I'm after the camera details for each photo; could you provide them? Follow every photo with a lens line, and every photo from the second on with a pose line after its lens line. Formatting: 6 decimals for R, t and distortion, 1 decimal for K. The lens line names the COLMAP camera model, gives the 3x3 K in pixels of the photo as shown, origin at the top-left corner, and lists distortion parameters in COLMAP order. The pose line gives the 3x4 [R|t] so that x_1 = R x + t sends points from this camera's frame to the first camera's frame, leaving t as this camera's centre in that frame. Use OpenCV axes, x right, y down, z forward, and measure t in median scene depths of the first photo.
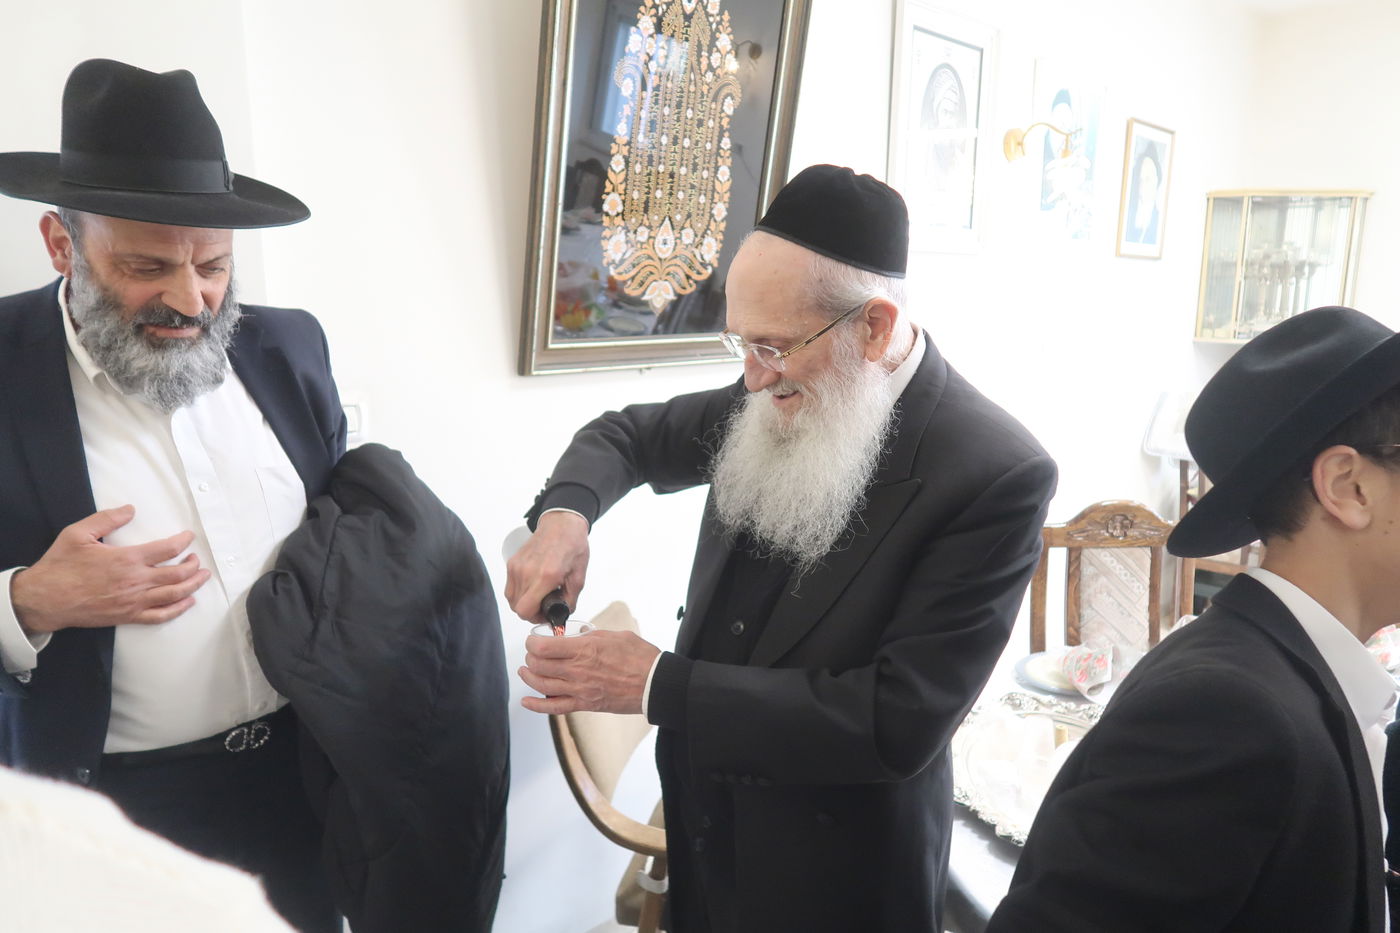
lens RADIAL K [[958.1, 0, 700.5], [0, 958.1, 478.6], [0, 0, 1]] dist [-0.028723, 0.012747]
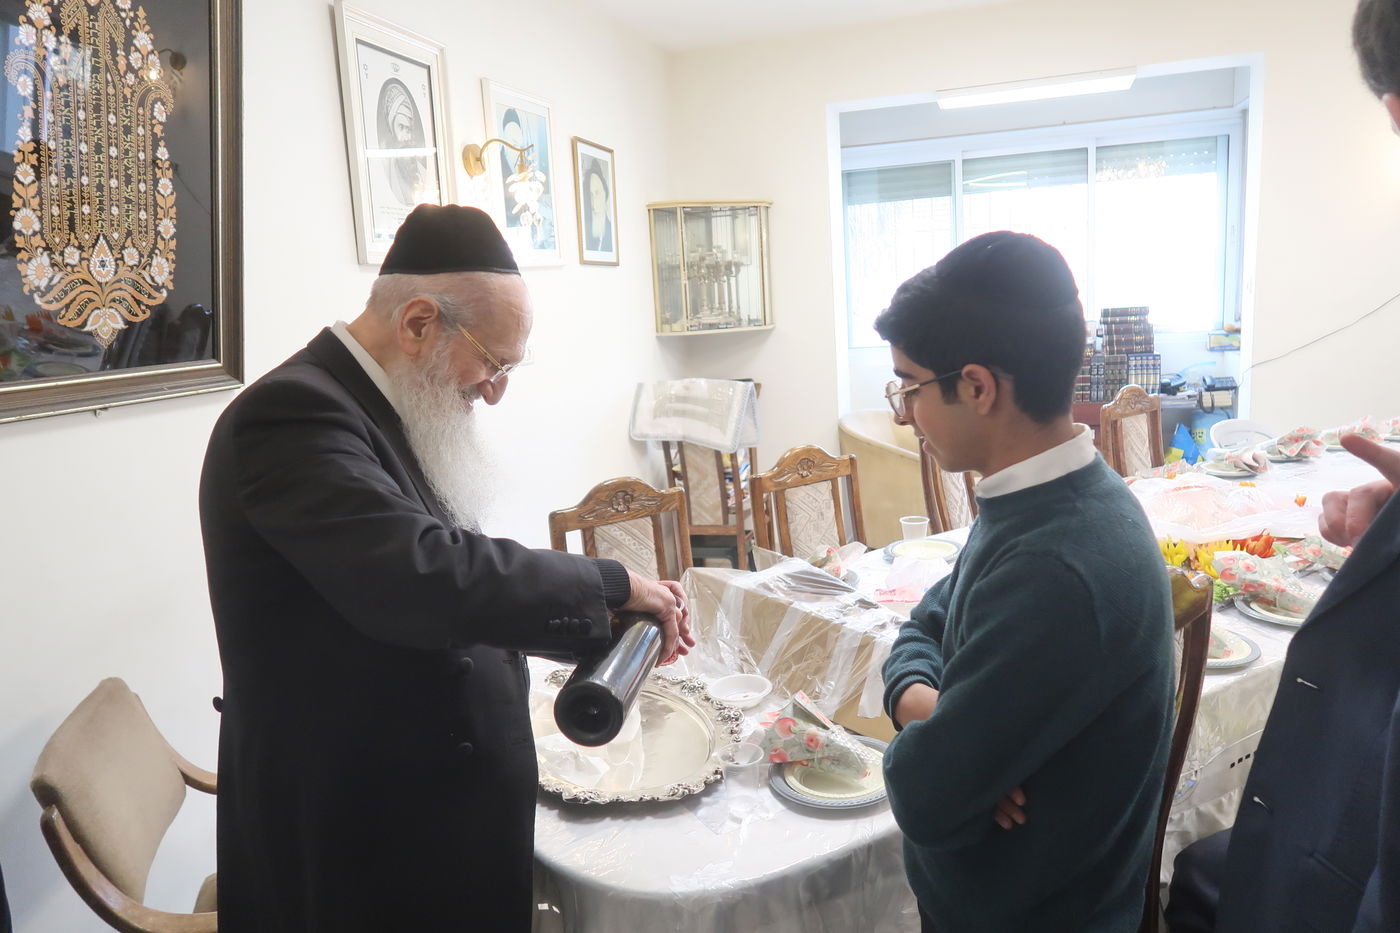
lens RADIAL K [[958.1, 0, 697.7], [0, 958.1, 477.3], [0, 0, 1]] dist [-0.028723, 0.012747]
pose [[0.866315, -0.145909, 0.477711, -0.008487], [0.157004, 0.987454, 0.016880, 0.017187], [-0.474181, 0.060379, 0.878355, -0.012646]]
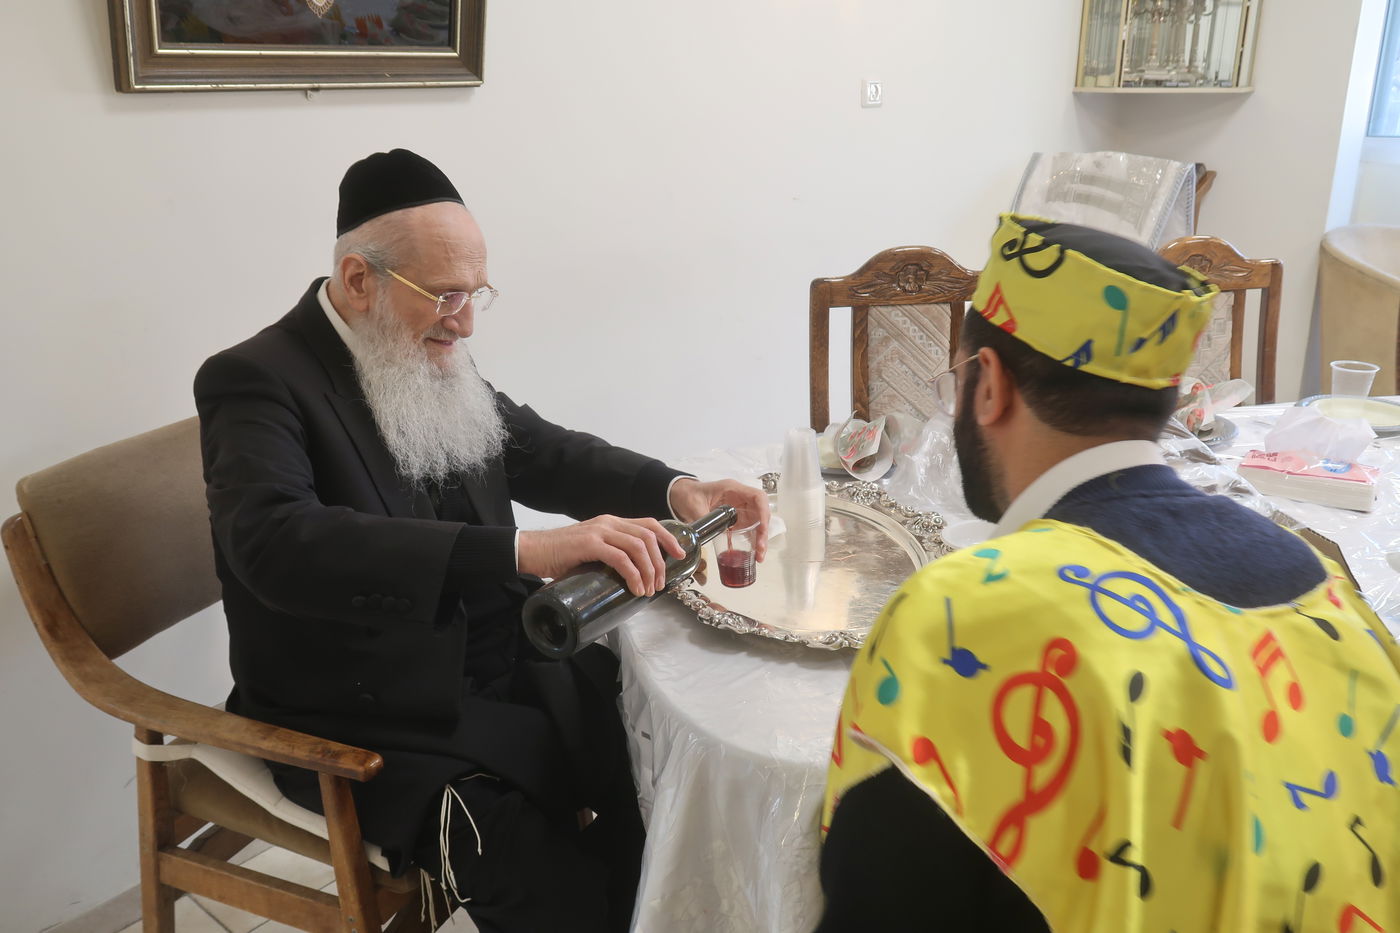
lens RADIAL K [[1131.7, 0, 707.1], [0, 1131.7, 475.0], [0, 0, 1]] dist [-0.009312, 0.006774]
pose [[0.992464, -0.049127, 0.112258, 0.142682], [0.032660, 0.989027, 0.144080, 0.071136], [-0.118104, -0.139328, 0.983178, 0.029895]]
